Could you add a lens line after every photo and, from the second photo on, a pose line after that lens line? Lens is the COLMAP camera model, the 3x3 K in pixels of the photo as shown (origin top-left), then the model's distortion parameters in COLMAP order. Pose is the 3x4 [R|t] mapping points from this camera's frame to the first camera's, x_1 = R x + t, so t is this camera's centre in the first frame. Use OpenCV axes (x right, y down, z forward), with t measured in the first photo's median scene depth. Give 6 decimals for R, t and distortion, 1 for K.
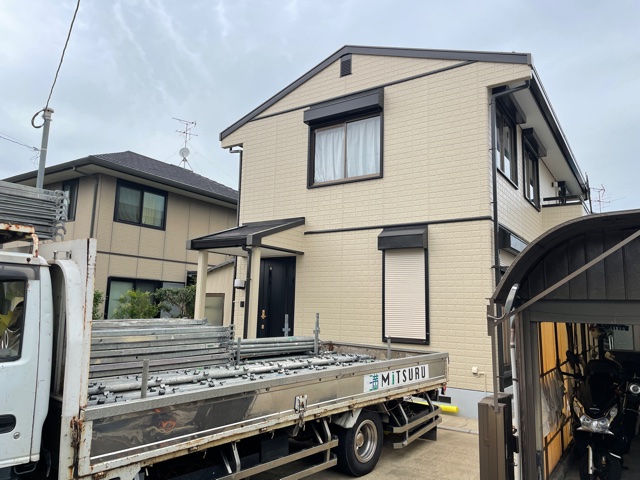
lens RADIAL K [[483.5, 0, 323.2], [0, 483.5, 238.9], [0, 0, 1]] dist [0.070315, -0.068404]
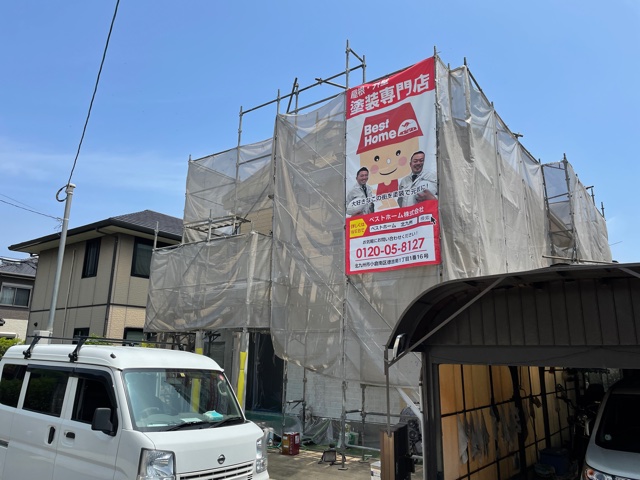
lens RADIAL K [[483.5, 0, 323.0], [0, 483.5, 241.4], [0, 0, 1]] dist [0.070315, -0.068404]
pose [[0.998497, -0.021317, -0.050491, 0.087440], [0.016797, 0.995950, -0.088321, -0.014242], [0.052169, 0.087340, 0.994812, -0.107328]]
